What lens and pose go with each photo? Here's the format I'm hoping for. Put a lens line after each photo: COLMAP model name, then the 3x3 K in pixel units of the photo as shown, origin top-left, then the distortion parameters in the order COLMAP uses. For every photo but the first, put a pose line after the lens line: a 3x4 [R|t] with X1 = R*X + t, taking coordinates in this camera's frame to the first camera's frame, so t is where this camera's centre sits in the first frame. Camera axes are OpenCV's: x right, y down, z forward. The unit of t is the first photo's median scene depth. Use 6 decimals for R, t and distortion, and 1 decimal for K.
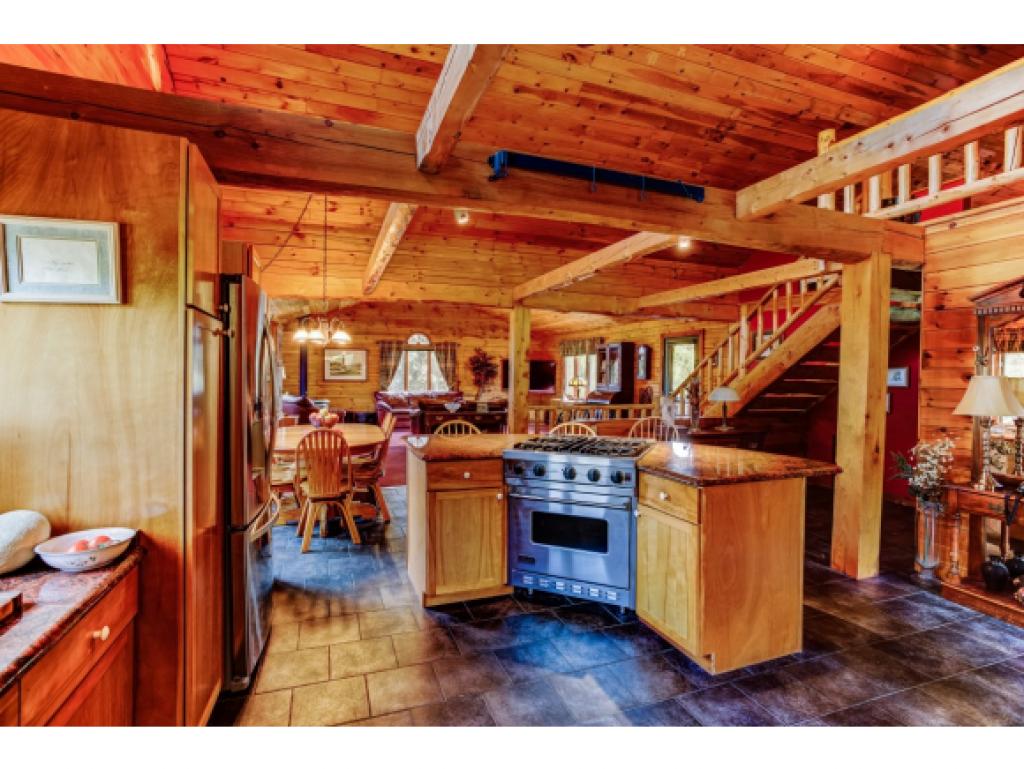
lens RADIAL K [[492.1, 0, 512.0], [0, 492.1, 384.5], [0, 0, 1]] dist [-0.046947, 0.026595]
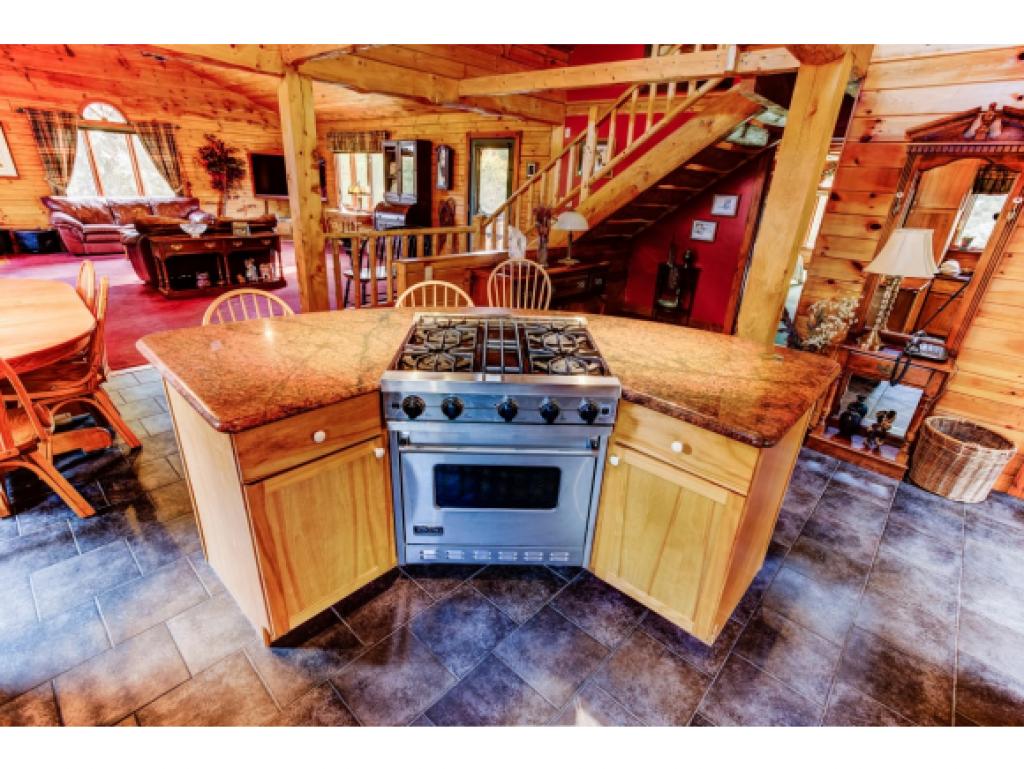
lens RADIAL K [[492.1, 0, 512.0], [0, 492.1, 384.5], [0, 0, 1]] dist [-0.046947, 0.026595]
pose [[0.895928, -0.140400, 0.421428, -0.031651], [-0.030565, 0.927001, 0.373812, -0.017465], [-0.443147, -0.347790, 0.826234, 0.132387]]
